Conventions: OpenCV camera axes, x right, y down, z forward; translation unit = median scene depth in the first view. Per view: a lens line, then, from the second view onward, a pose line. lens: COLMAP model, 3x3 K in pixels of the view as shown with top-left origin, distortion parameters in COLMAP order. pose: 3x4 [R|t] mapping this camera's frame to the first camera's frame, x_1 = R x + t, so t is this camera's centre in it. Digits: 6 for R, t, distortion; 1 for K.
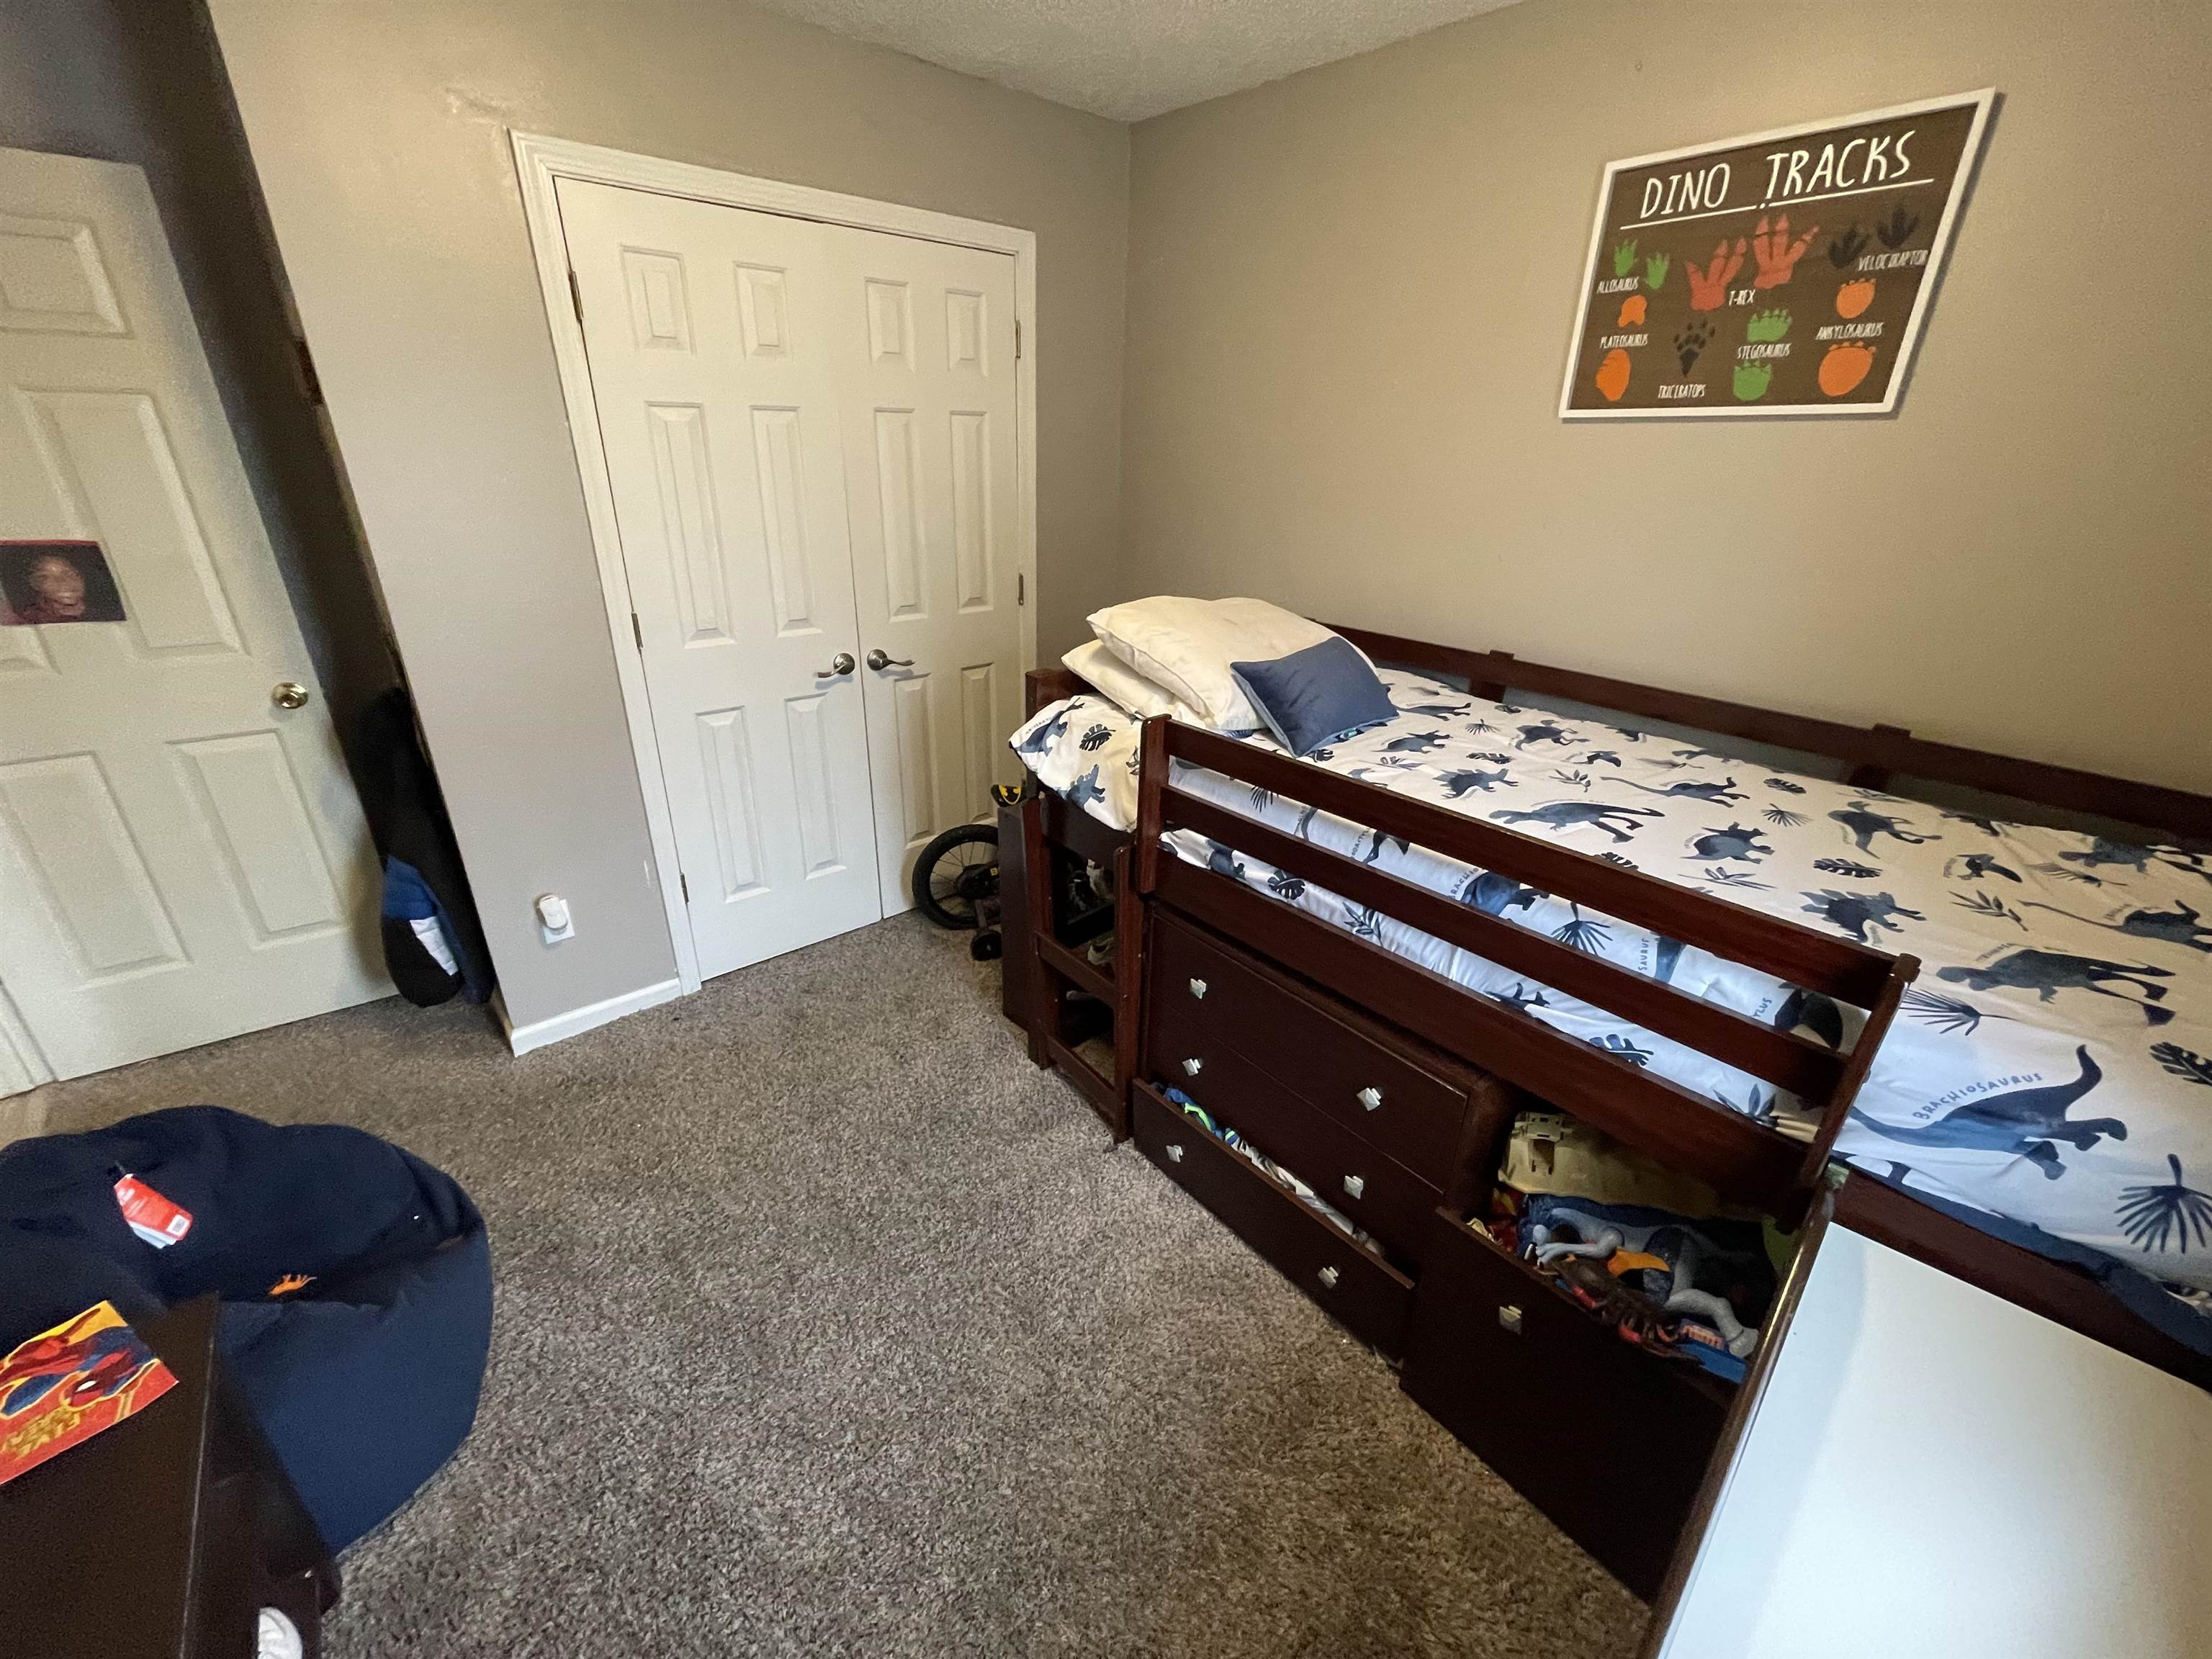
lens RADIAL K [[886.4, 0, 1103.3], [0, 886.4, 829.8], [0, 0, 1]] dist [-0.003562, -0.000072]
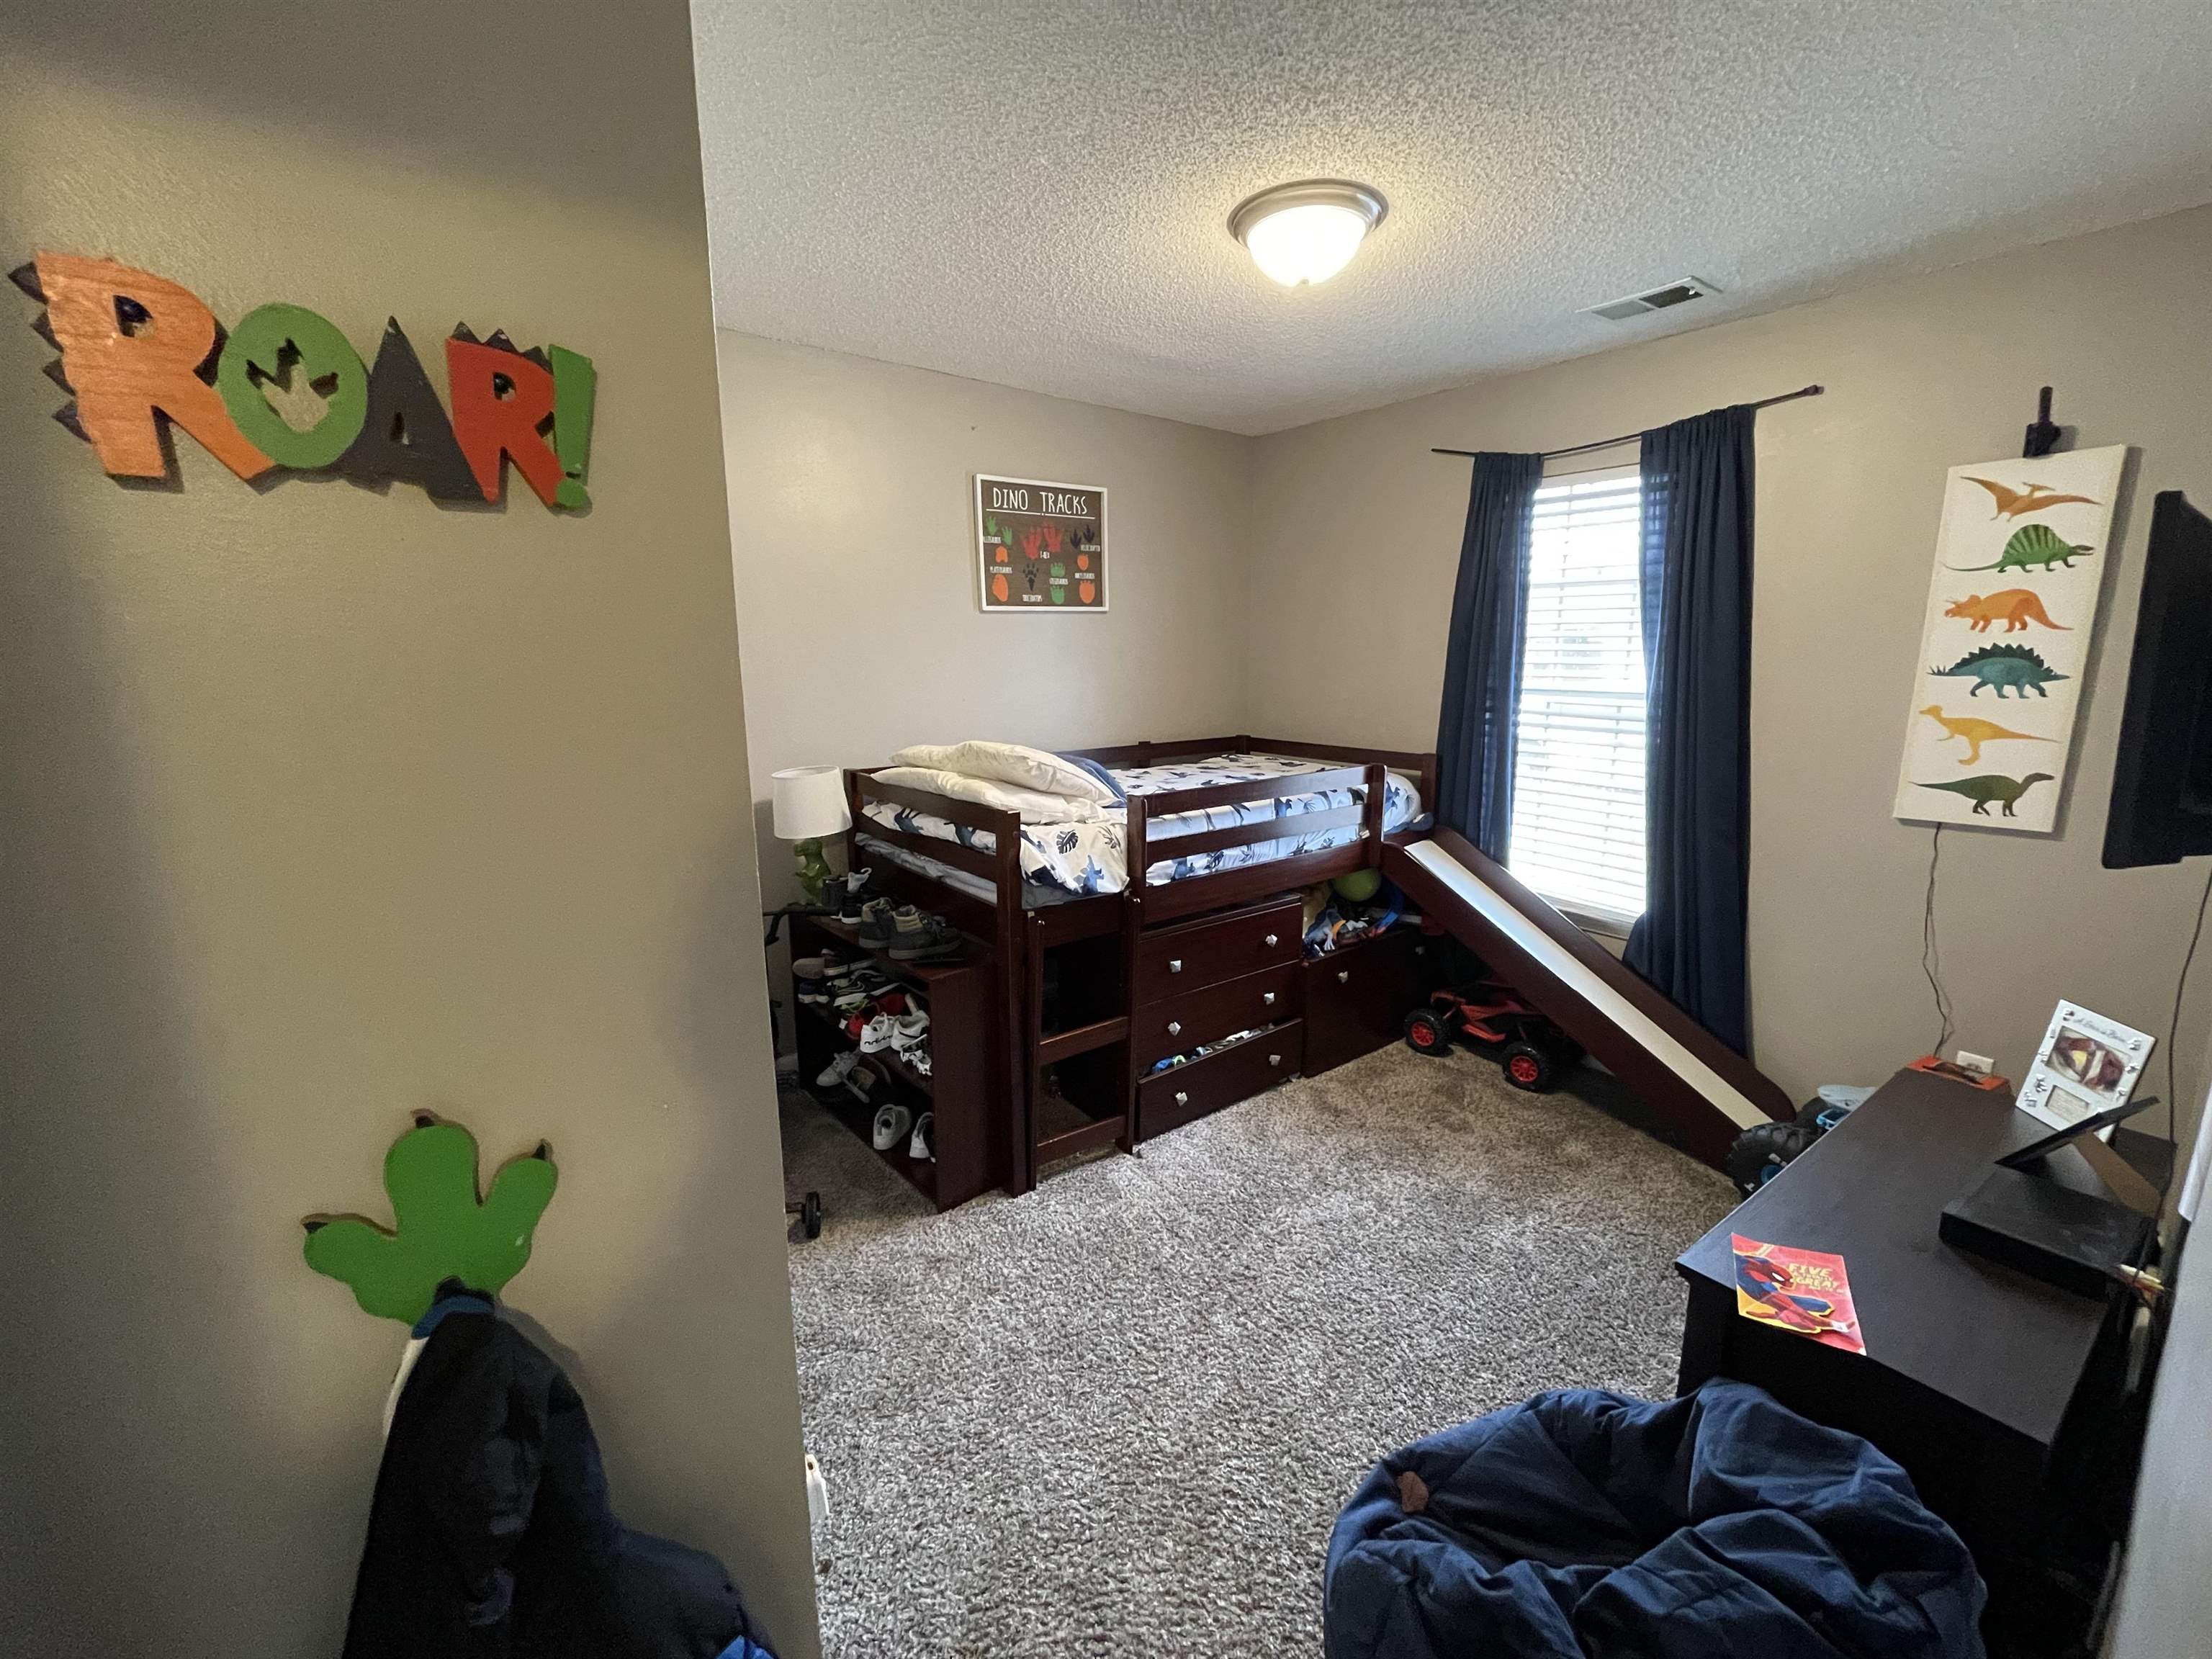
lens RADIAL K [[886.4, 0, 1103.3], [0, 886.4, 829.8], [0, 0, 1]] dist [-0.003562, -0.000072]
pose [[0.062216, -0.218268, 0.973904, -1.364723], [0.411346, 0.894672, 0.174233, -0.350919], [-0.909354, 0.389771, 0.145446, 0.849227]]
